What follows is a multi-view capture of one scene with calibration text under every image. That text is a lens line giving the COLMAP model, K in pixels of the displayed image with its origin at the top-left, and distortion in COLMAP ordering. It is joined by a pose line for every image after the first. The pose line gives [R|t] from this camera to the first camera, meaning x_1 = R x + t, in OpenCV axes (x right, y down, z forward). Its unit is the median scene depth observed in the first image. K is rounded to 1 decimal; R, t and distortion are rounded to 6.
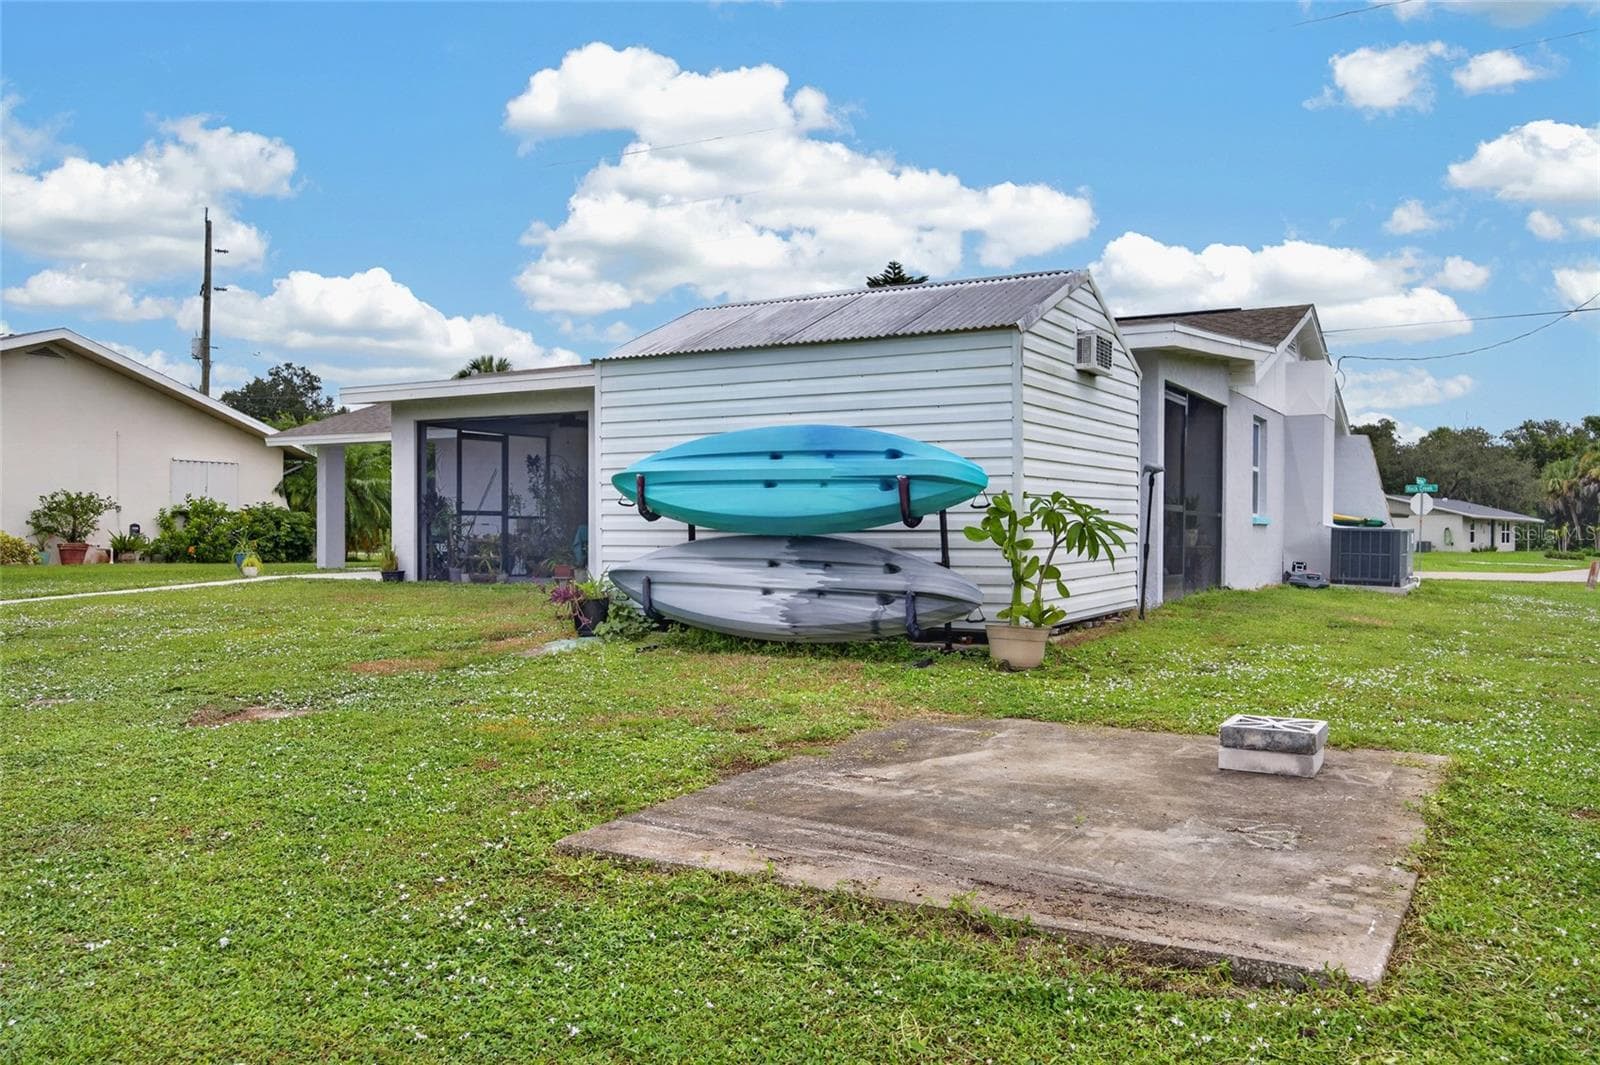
lens RADIAL K [[1243.8, 0, 789.6], [0, 1243.8, 534.9], [0, 0, 1]] dist [0.003750, 0.003896]
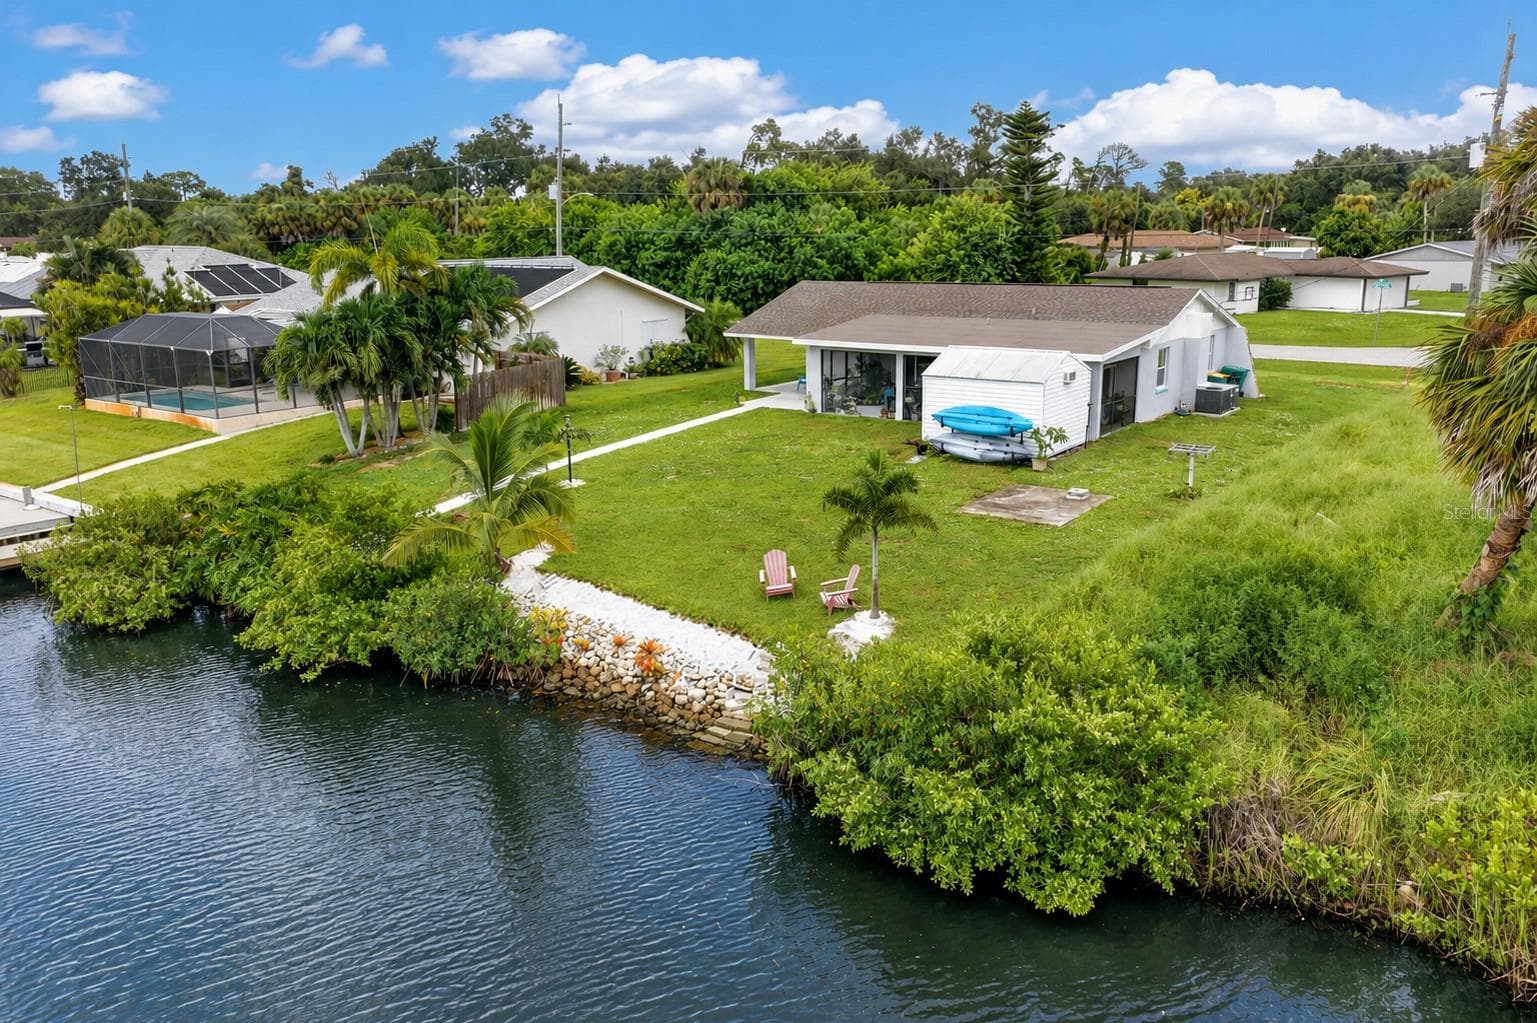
lens RADIAL K [[1194.8, 0, 758.5], [0, 1194.8, 513.8], [0, 0, 1]] dist [0.003750, 0.003896]
pose [[0.991159, 0.015423, -0.131781, -0.196713], [0.015765, 0.972496, 0.232386, -0.642555], [0.131740, -0.232409, 0.963655, -2.762655]]
